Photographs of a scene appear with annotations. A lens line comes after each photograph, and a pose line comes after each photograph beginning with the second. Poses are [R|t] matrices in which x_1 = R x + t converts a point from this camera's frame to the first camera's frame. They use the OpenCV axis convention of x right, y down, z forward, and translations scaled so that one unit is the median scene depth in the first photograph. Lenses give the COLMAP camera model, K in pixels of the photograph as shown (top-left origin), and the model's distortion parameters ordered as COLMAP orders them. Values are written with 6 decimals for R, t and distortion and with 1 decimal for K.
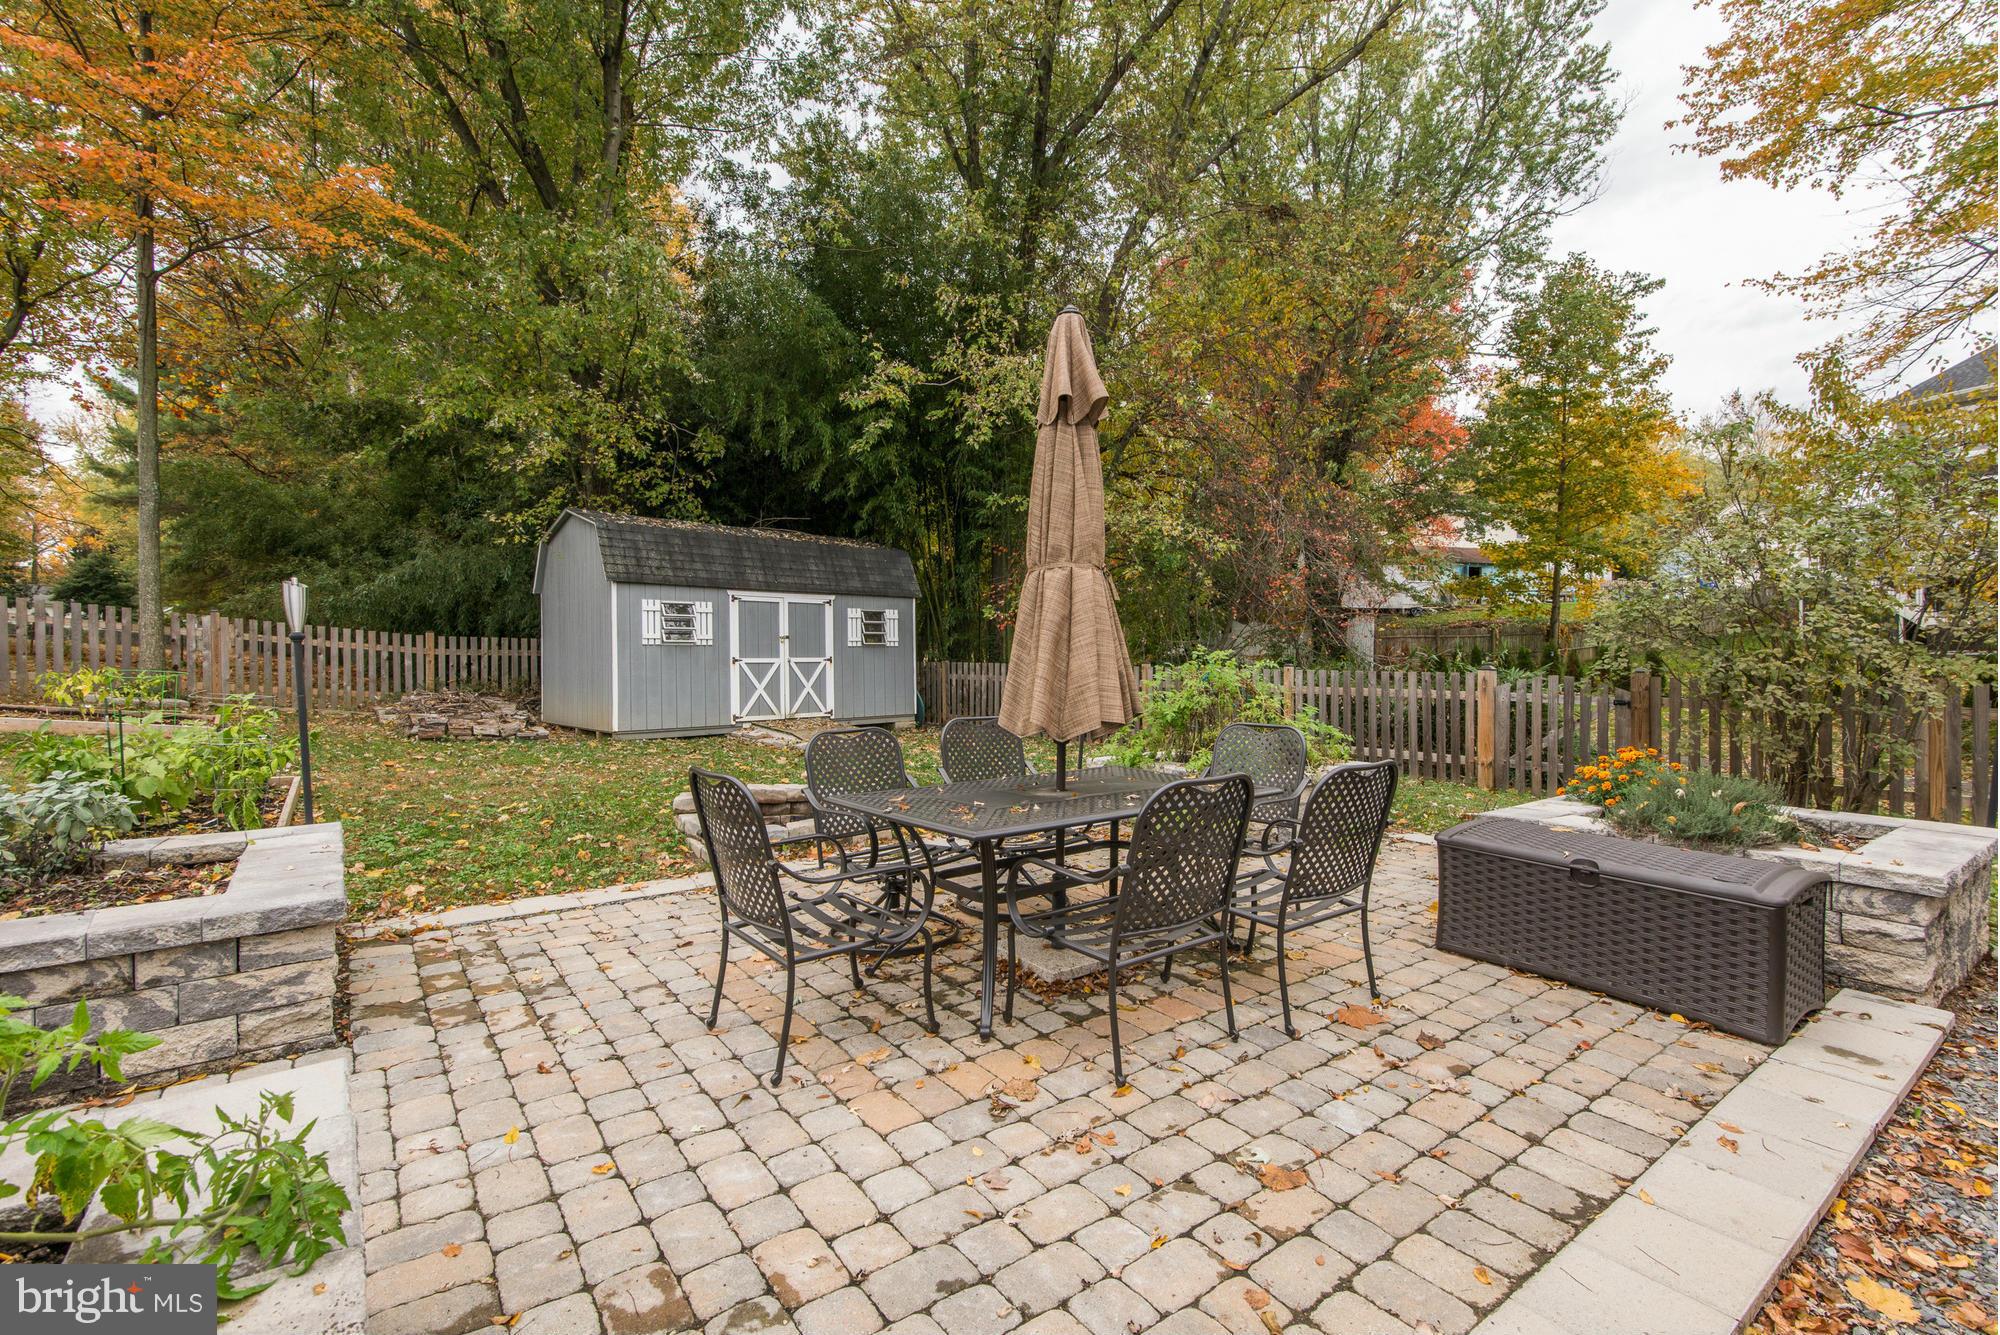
lens RADIAL K [[913.0, 0, 995.7], [0, 913.0, 650.3], [0, 0, 1]] dist [0.036192, -0.021824]
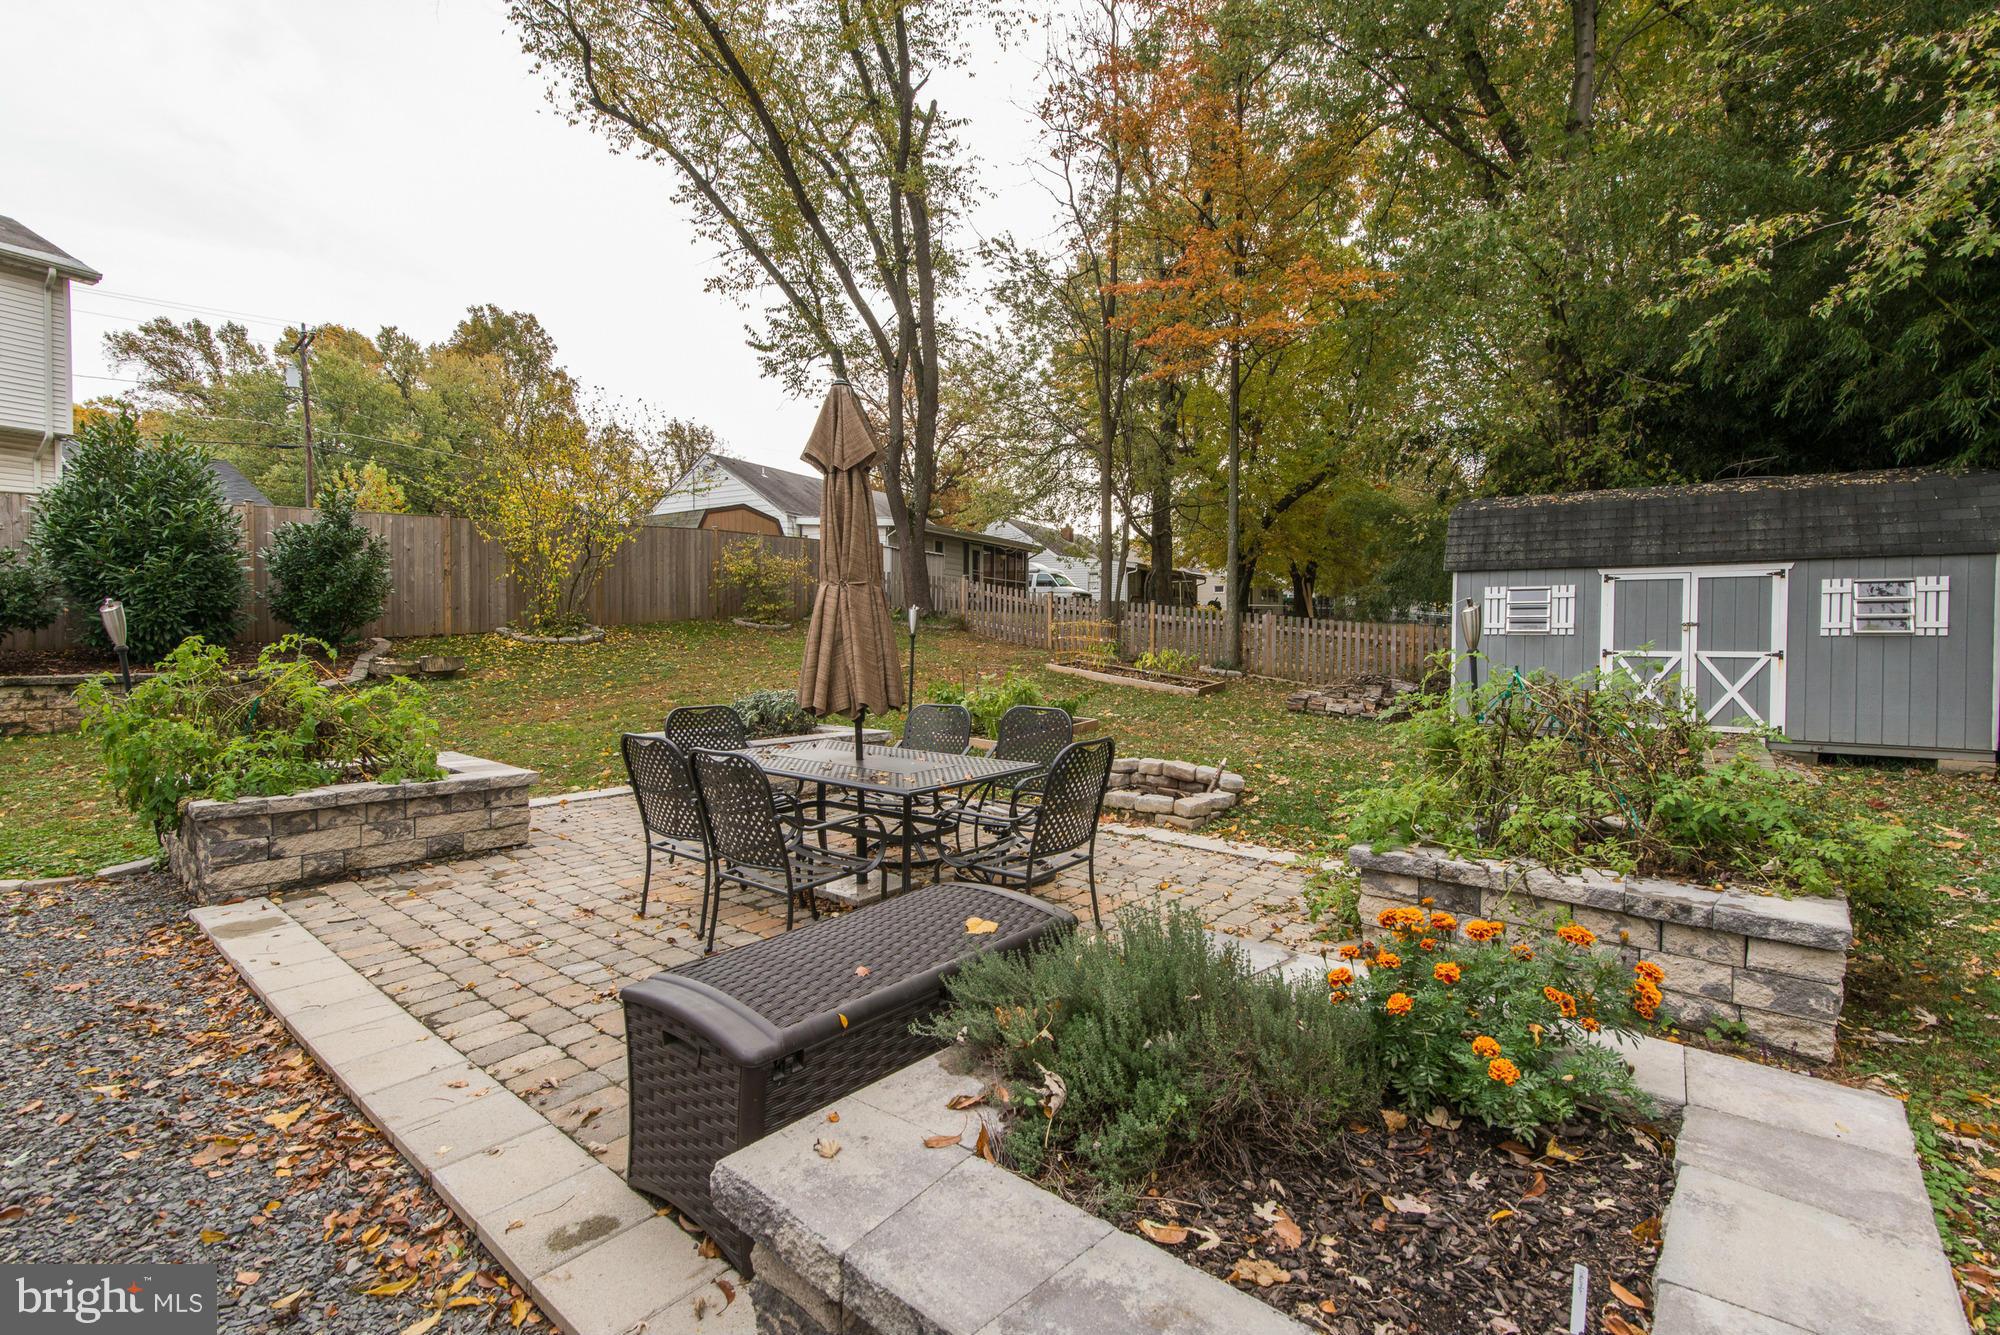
lens RADIAL K [[919.3, 0, 1014.5], [0, 919.3, 660.4], [0, 0, 1]] dist [0.030472, -0.031335]
pose [[0.209696, 0.022413, -0.977510, 0.387561], [0.000794, 0.999733, 0.023093, -0.002105], [0.977766, -0.005619, 0.209622, 0.273563]]
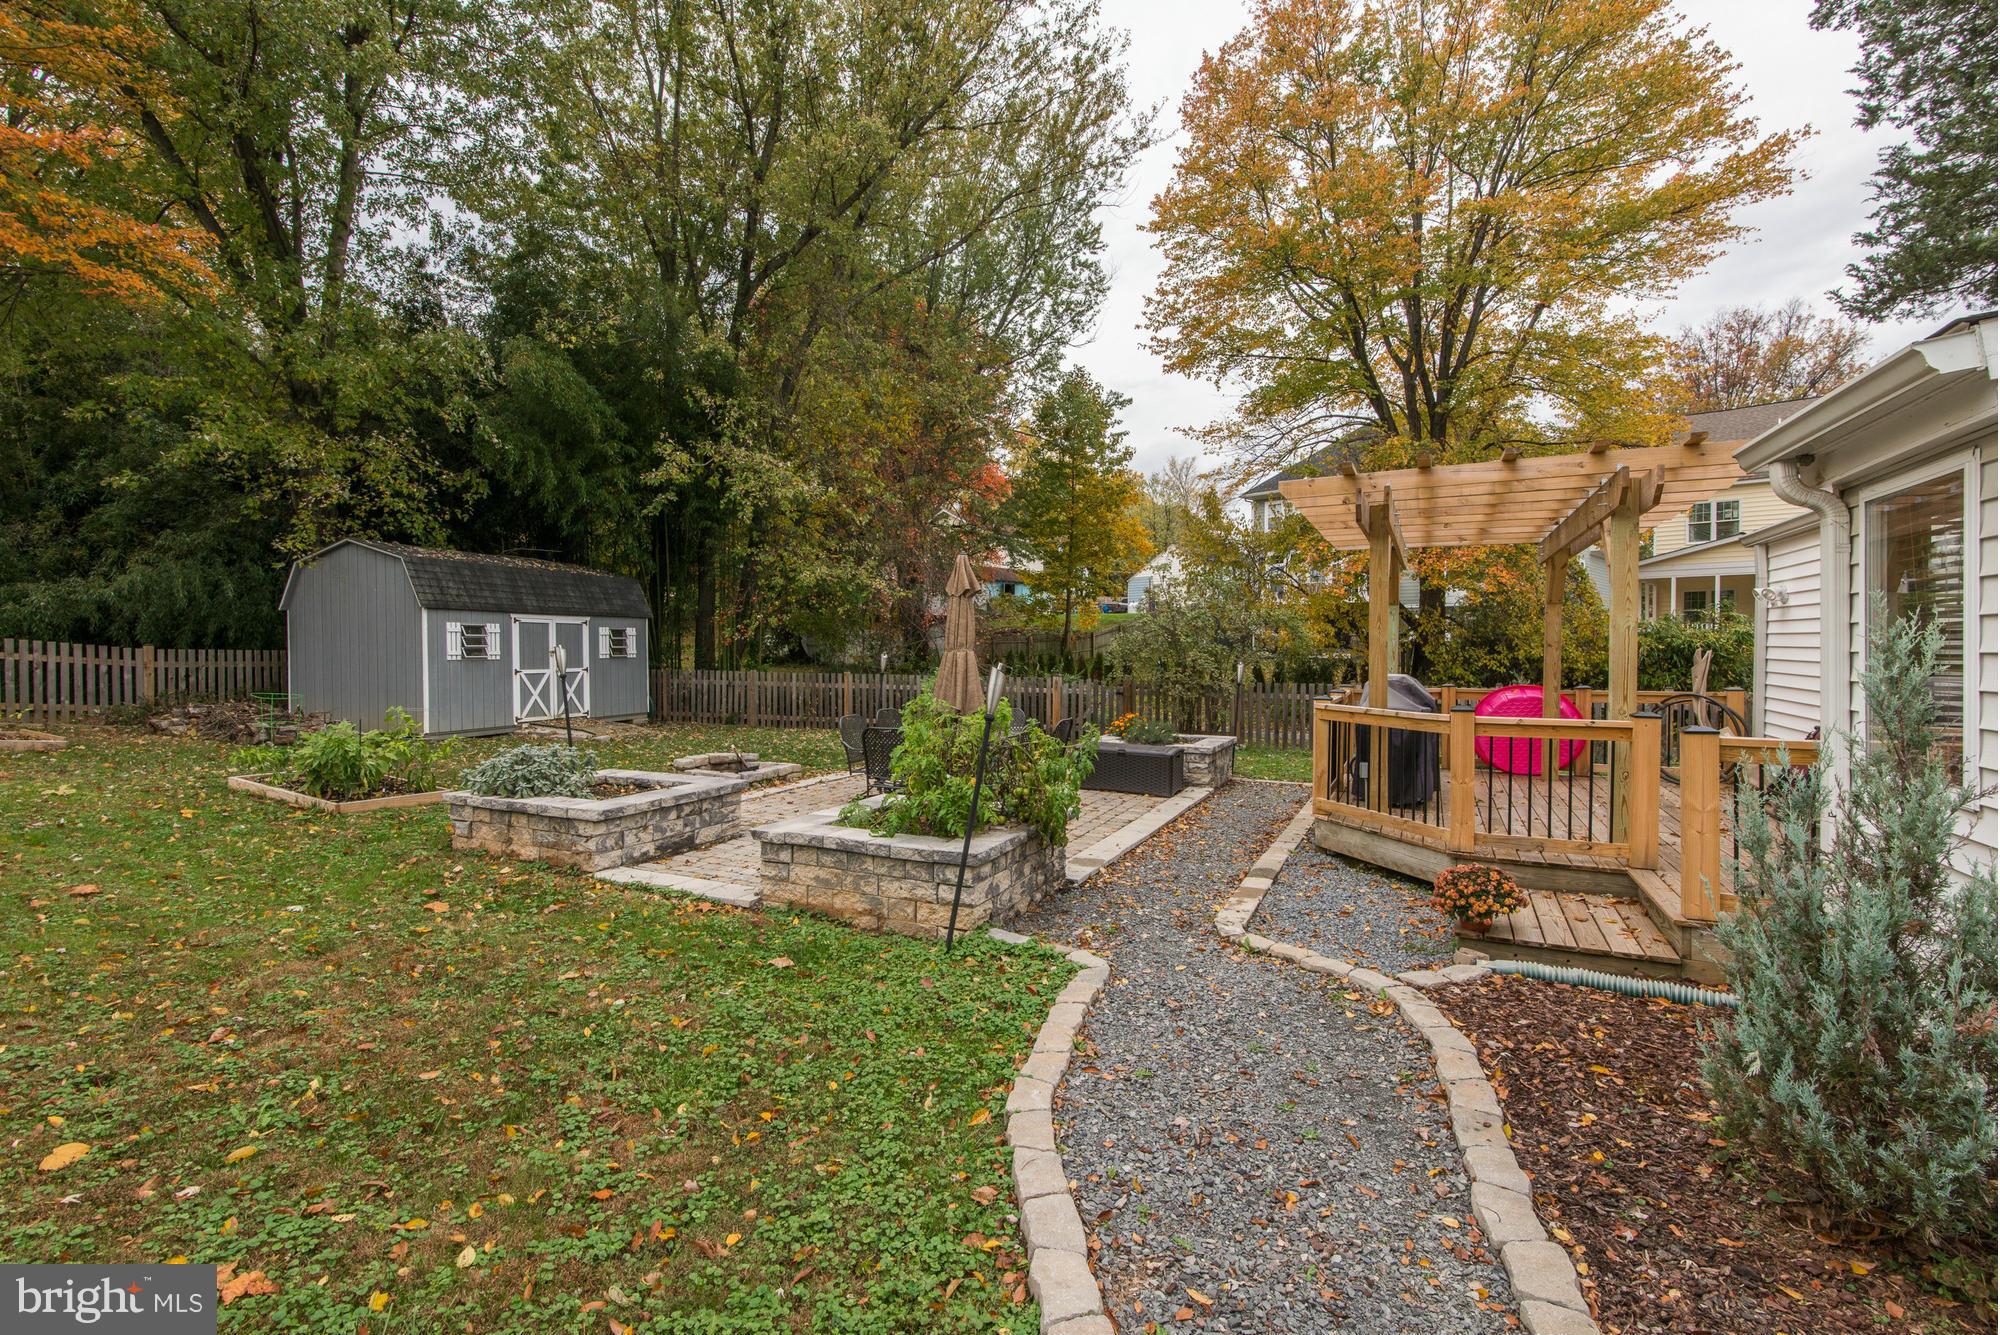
lens RADIAL K [[919.3, 0, 1014.5], [0, 919.3, 660.4], [0, 0, 1]] dist [0.030472, -0.031335]
pose [[0.874375, -0.003735, 0.485236, -0.277953], [-0.006202, 0.999803, 0.018872, -0.028687], [-0.485211, -0.019511, 0.874179, -0.358164]]
